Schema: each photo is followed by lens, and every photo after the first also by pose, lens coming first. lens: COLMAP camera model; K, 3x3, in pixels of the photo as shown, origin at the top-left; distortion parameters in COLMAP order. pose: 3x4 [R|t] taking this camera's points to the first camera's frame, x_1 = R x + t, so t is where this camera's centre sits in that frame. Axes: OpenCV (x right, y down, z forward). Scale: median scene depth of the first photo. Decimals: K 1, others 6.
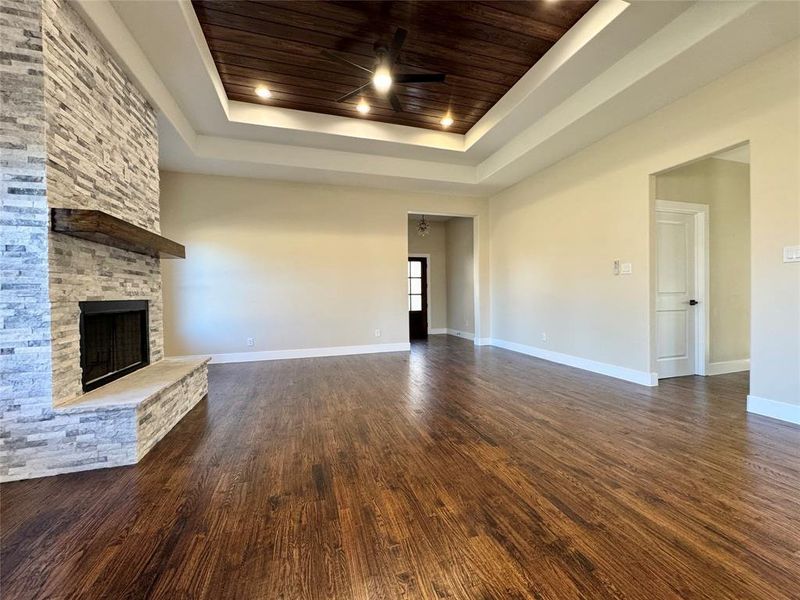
lens RADIAL K [[318.5, 0, 400.9], [0, 318.5, 298.5], [0, 0, 1]] dist [-0.004284, 0.000500]
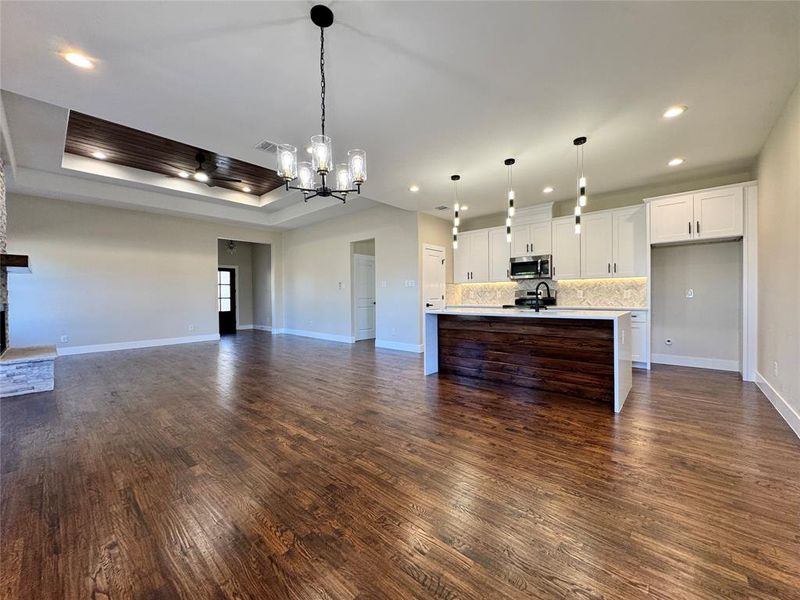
lens RADIAL K [[318.5, 0, 400.4], [0, 318.5, 298.9], [0, 0, 1]] dist [-0.004284, 0.000500]
pose [[0.855726, 0.000874, 0.517429, -0.027177], [0.002814, 0.999976, -0.006343, -0.001556], [-0.517422, 0.006884, 0.855703, -1.086897]]
